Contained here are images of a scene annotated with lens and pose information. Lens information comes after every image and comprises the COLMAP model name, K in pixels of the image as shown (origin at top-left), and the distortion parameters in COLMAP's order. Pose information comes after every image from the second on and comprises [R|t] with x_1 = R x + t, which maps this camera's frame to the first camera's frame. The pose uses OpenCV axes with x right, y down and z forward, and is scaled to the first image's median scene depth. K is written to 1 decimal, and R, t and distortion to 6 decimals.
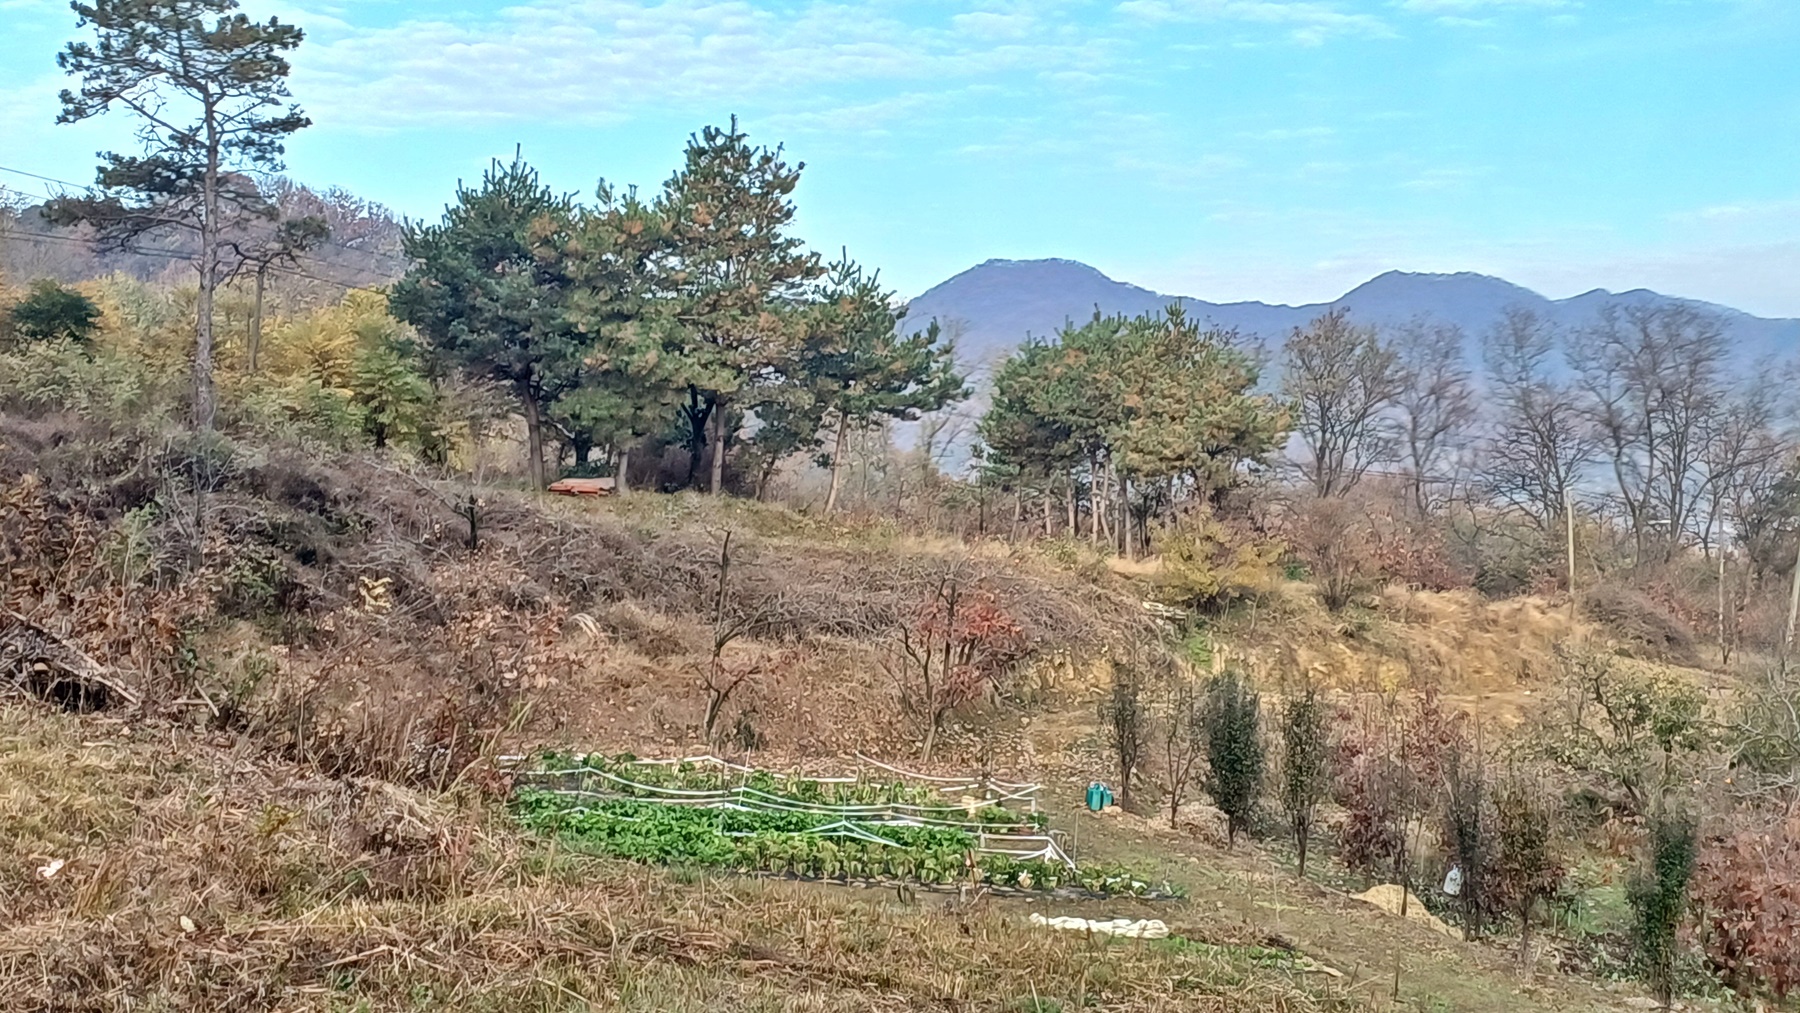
lens RADIAL K [[1201.5, 0, 898.2], [0, 1201.5, 518.0], [0, 0, 1]] dist [-0.011229, -0.020077]
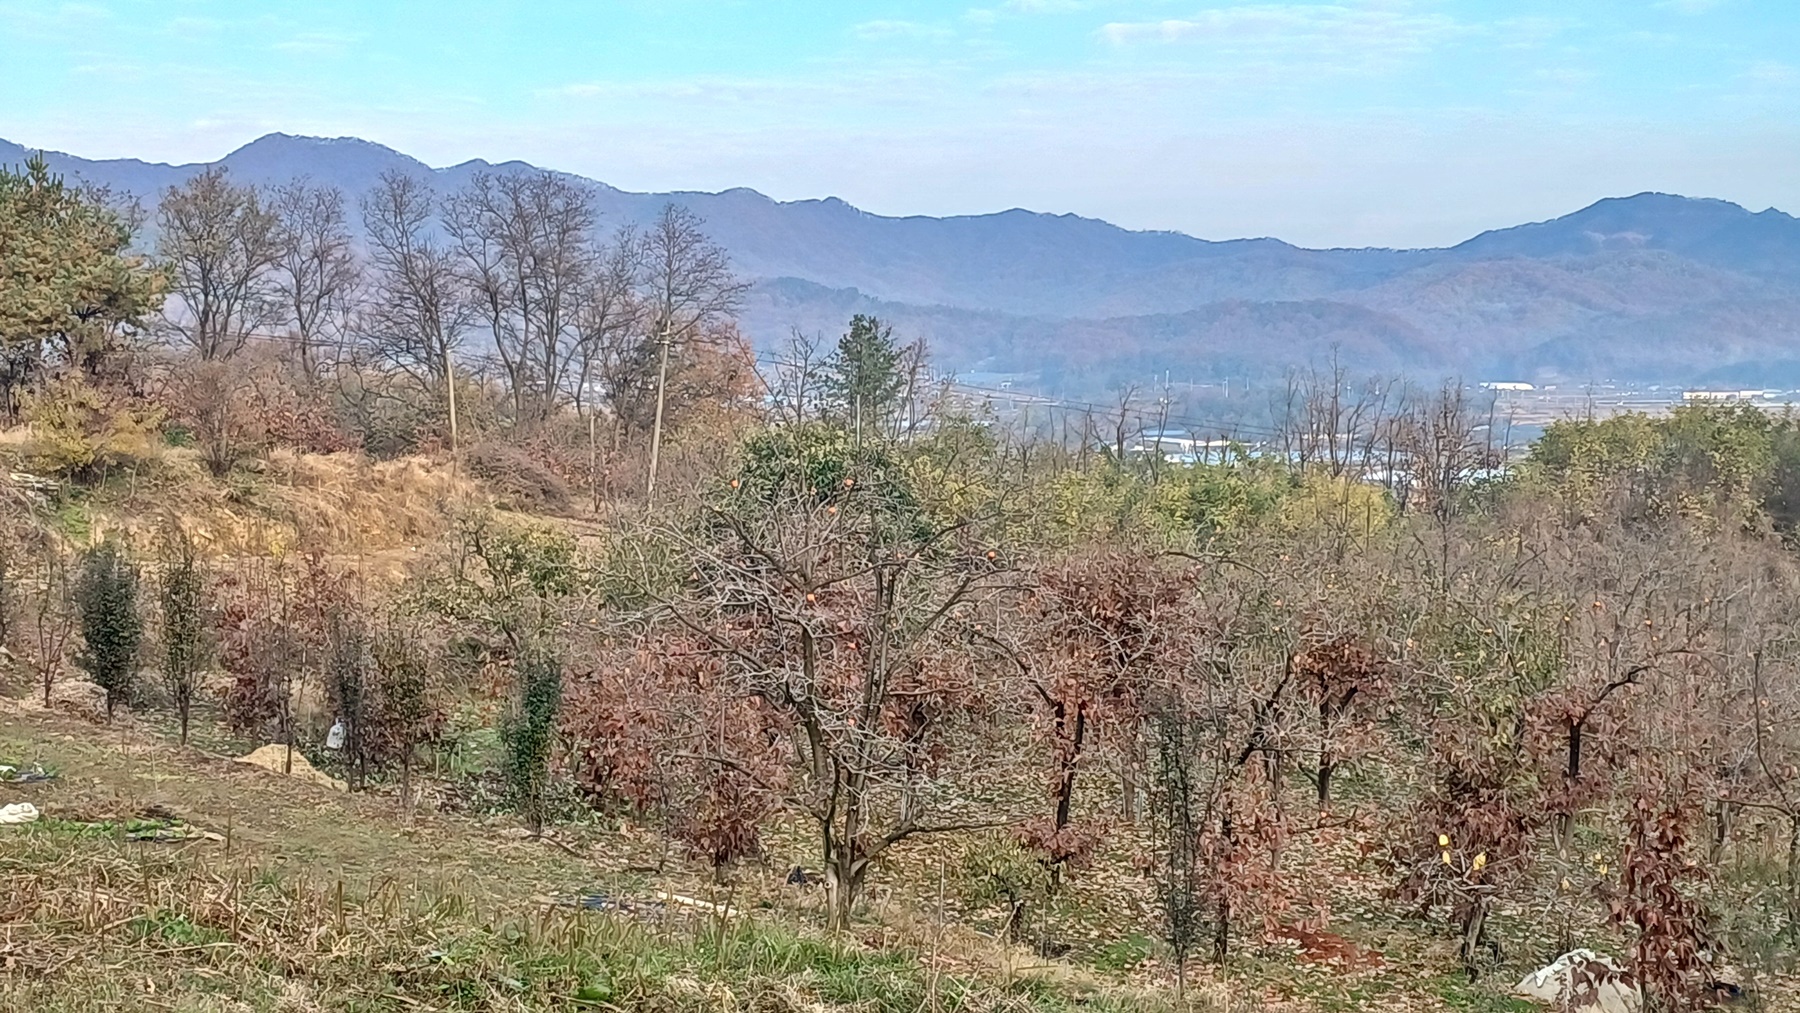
lens RADIAL K [[1201.5, 0, 902.9], [0, 1201.5, 490.4], [0, 0, 1]] dist [-0.011229, -0.020077]
pose [[0.946276, -0.030234, 0.321945, 0.590171], [0.019016, 0.999099, 0.037934, 0.063735], [-0.322801, -0.029773, 0.945998, -0.116523]]
